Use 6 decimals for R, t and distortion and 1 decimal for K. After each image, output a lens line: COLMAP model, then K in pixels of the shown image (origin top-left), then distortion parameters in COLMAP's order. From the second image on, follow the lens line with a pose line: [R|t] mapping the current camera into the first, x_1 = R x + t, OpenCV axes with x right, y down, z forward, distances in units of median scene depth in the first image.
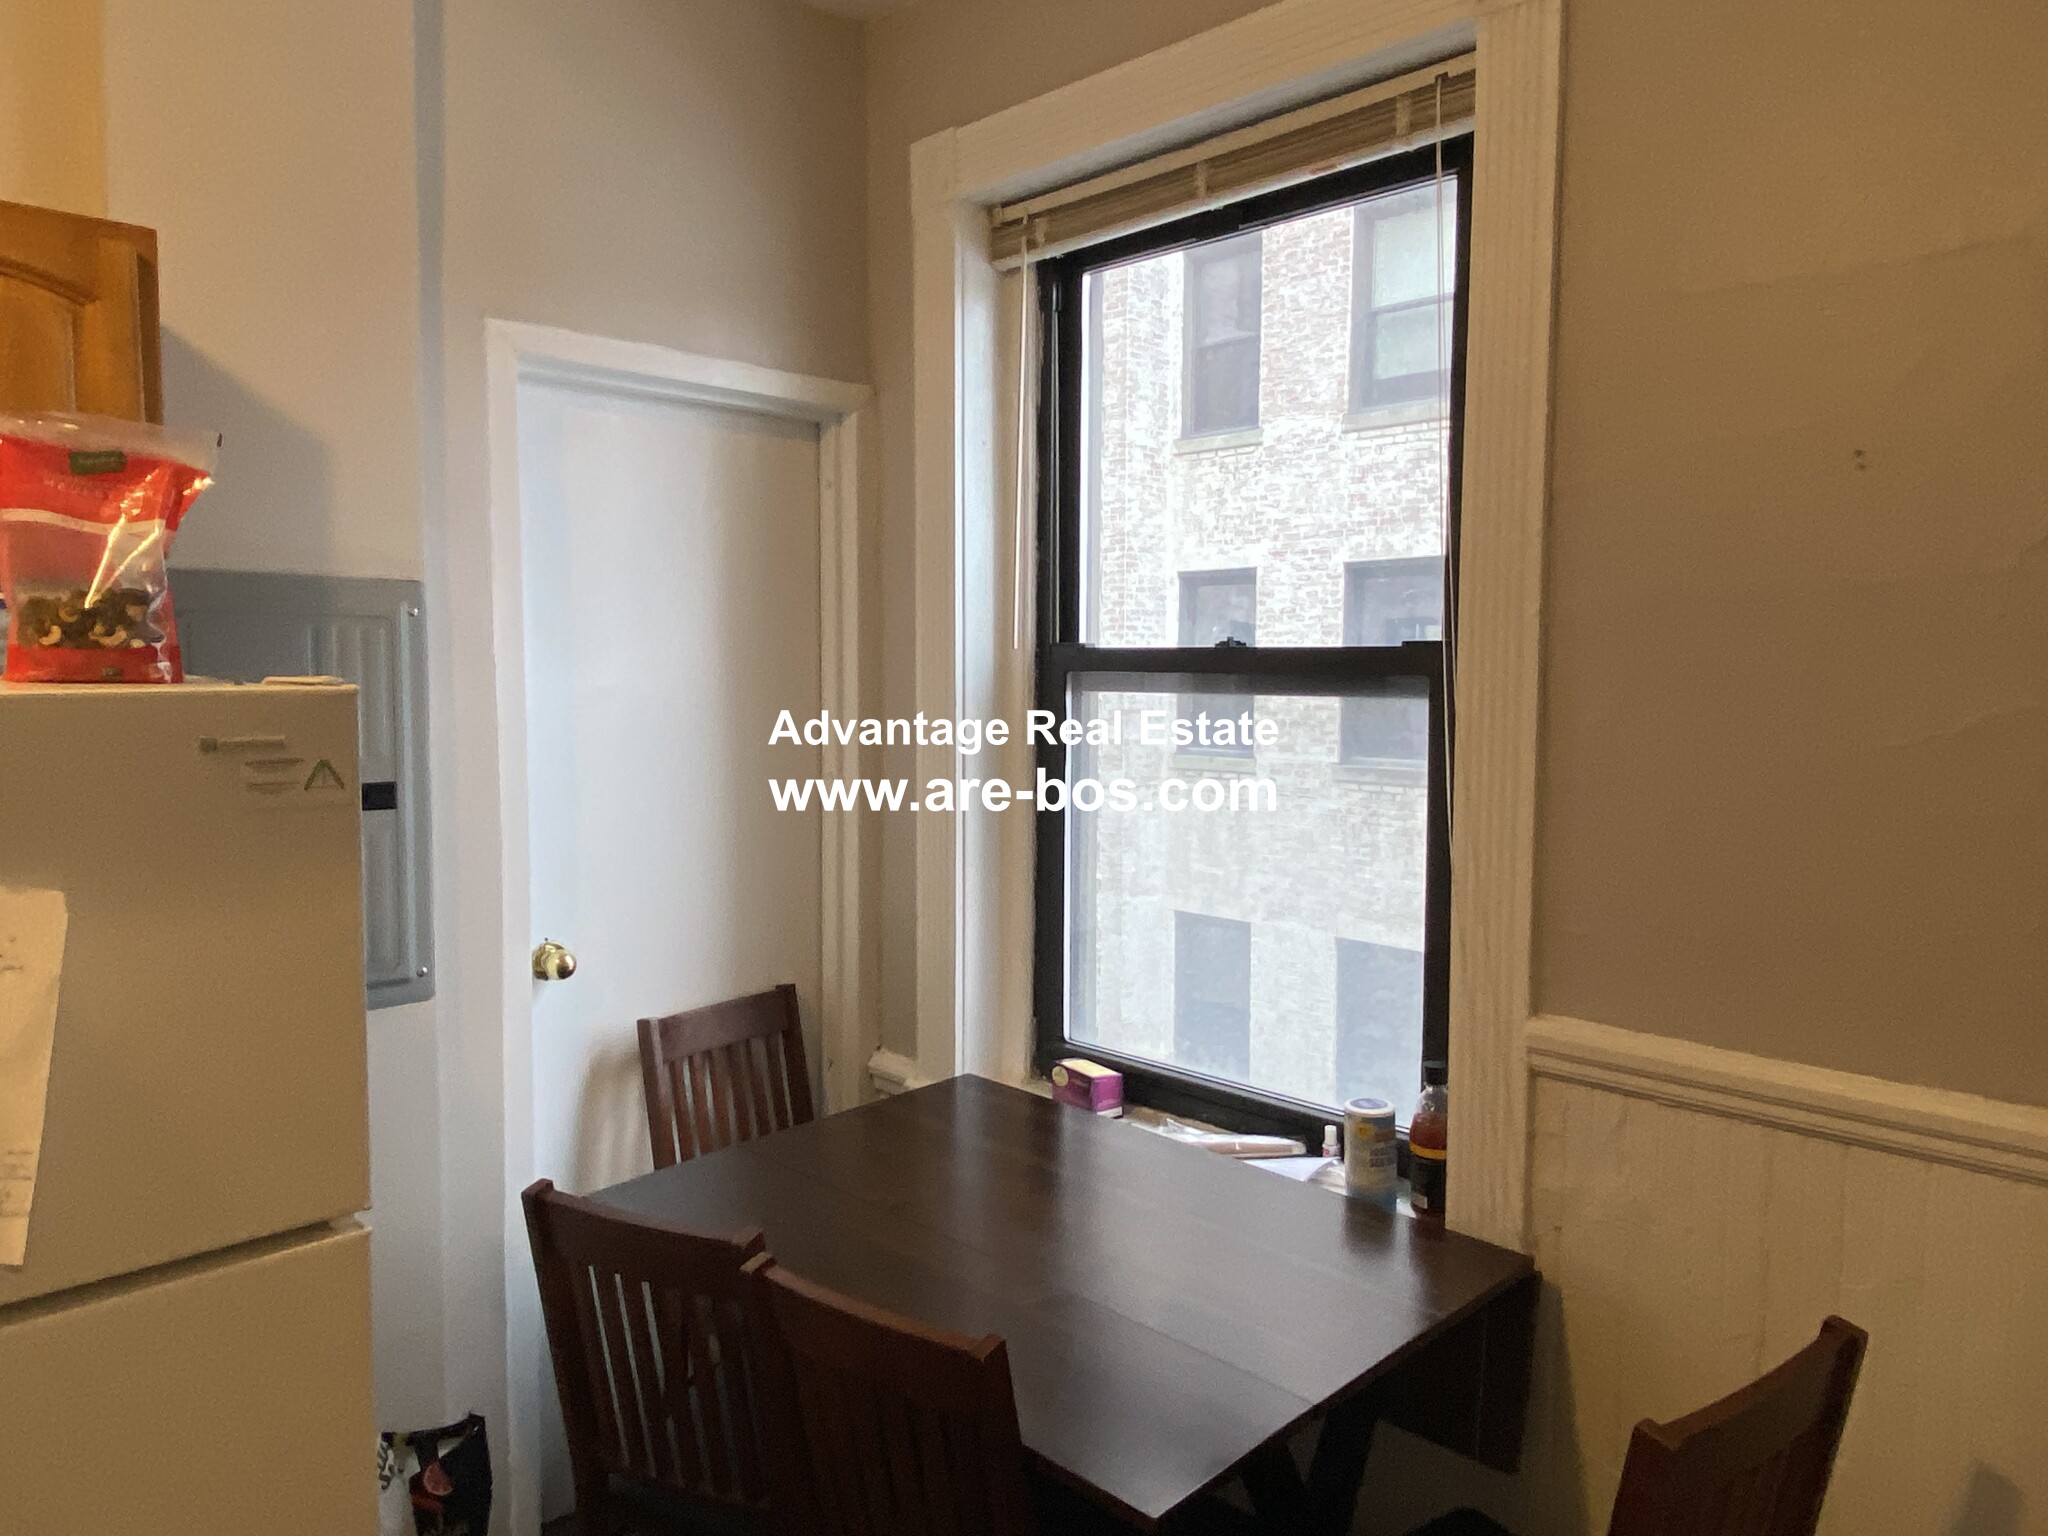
lens RADIAL K [[1405.9, 0, 1033.4], [0, 1405.9, 769.6], [0, 0, 1]] dist [0.086842, -0.085603]
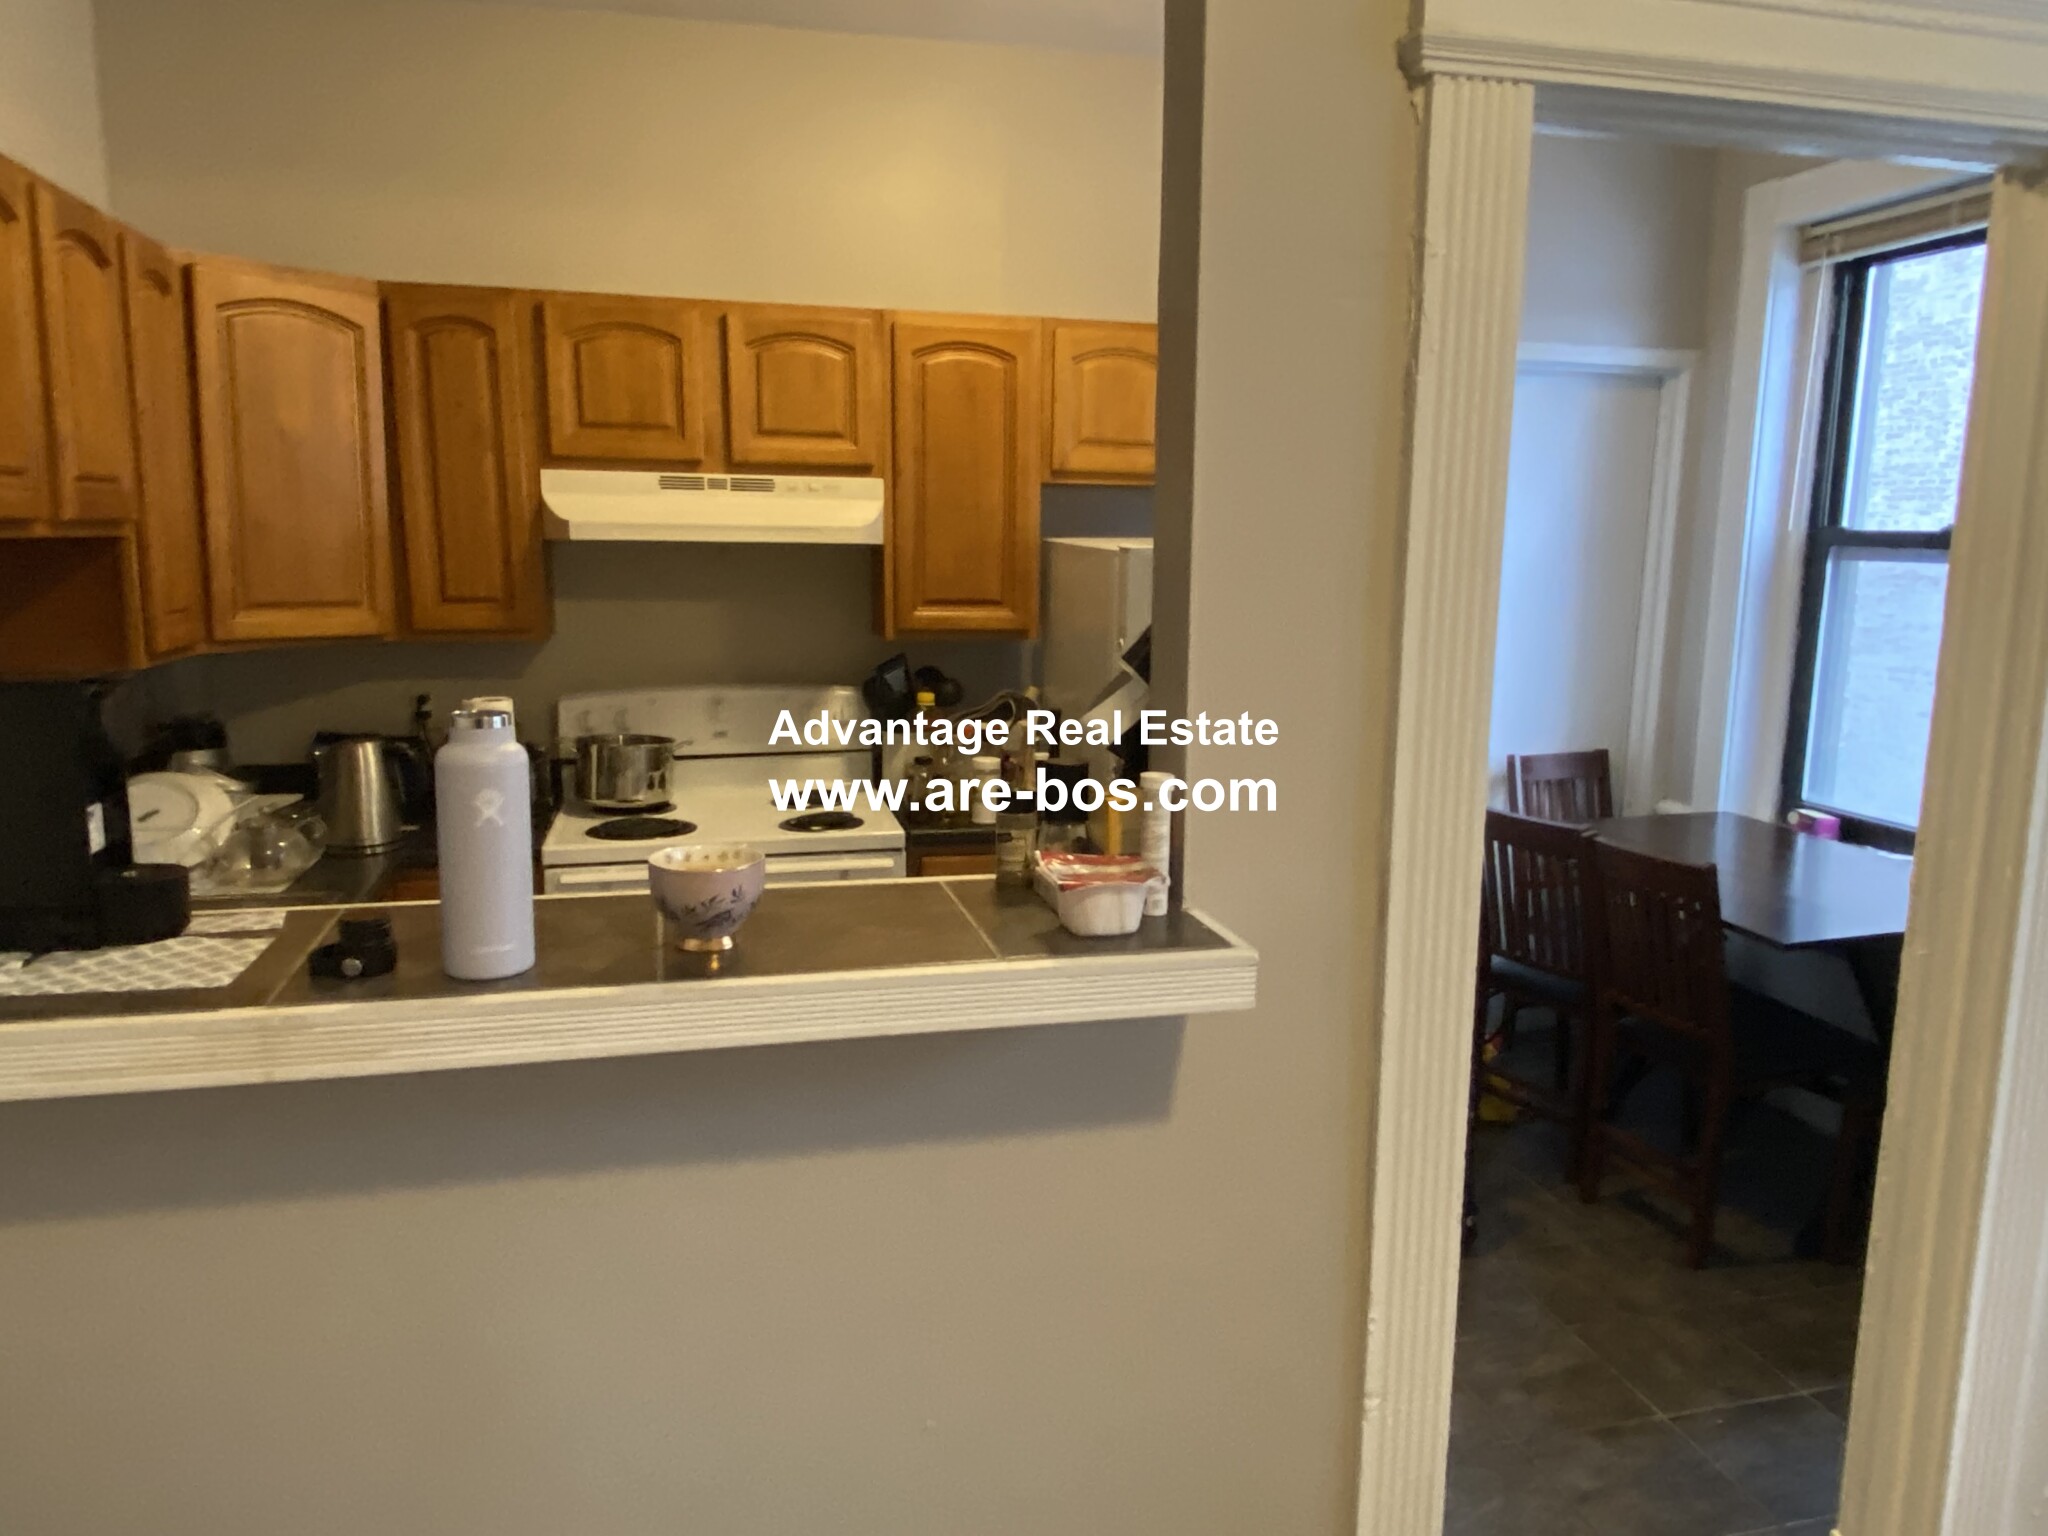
lens RADIAL K [[1414.3, 0, 1036.6], [0, 1414.3, 759.5], [0, 0, 1]] dist [0.087276, -0.105265]
pose [[0.855443, 0.091214, -0.509801, 0.101504], [-0.051175, 0.994438, 0.092054, 0.054891], [0.515362, -0.052658, 0.855353, -0.711258]]
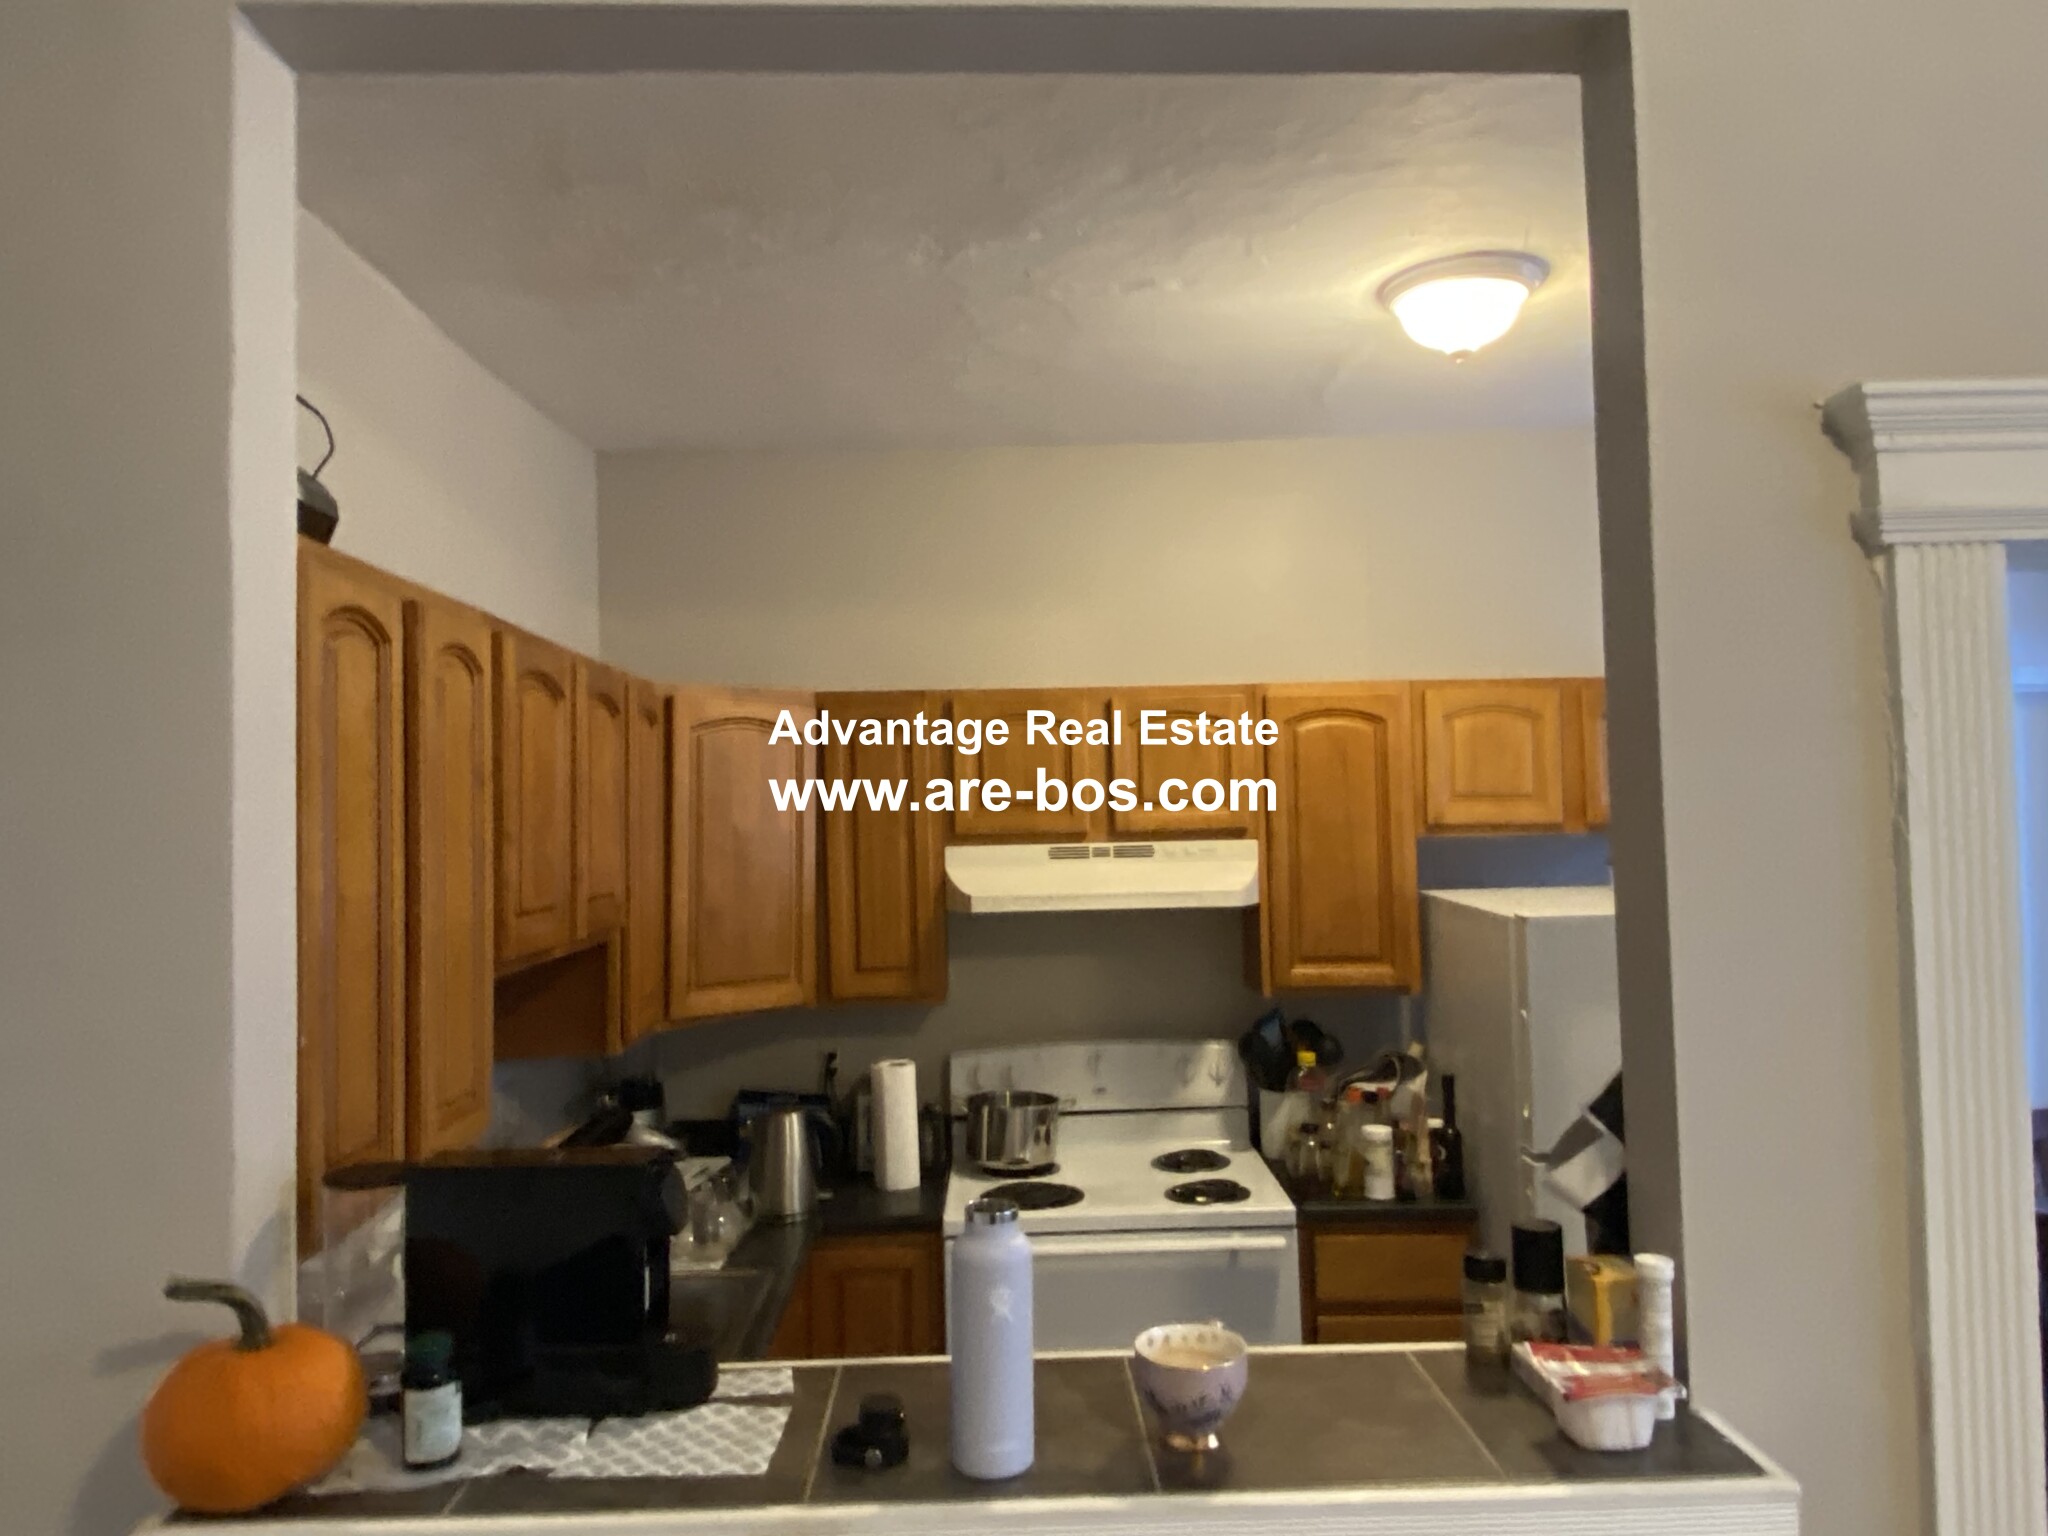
lens RADIAL K [[1414.3, 0, 1036.6], [0, 1414.3, 759.5], [0, 0, 1]] dist [0.087276, -0.105265]
pose [[0.724128, -0.040572, -0.688472, 0.066133], [-0.031471, 0.995284, -0.091754, -0.019367], [0.688948, 0.088108, 0.719436, -0.766330]]
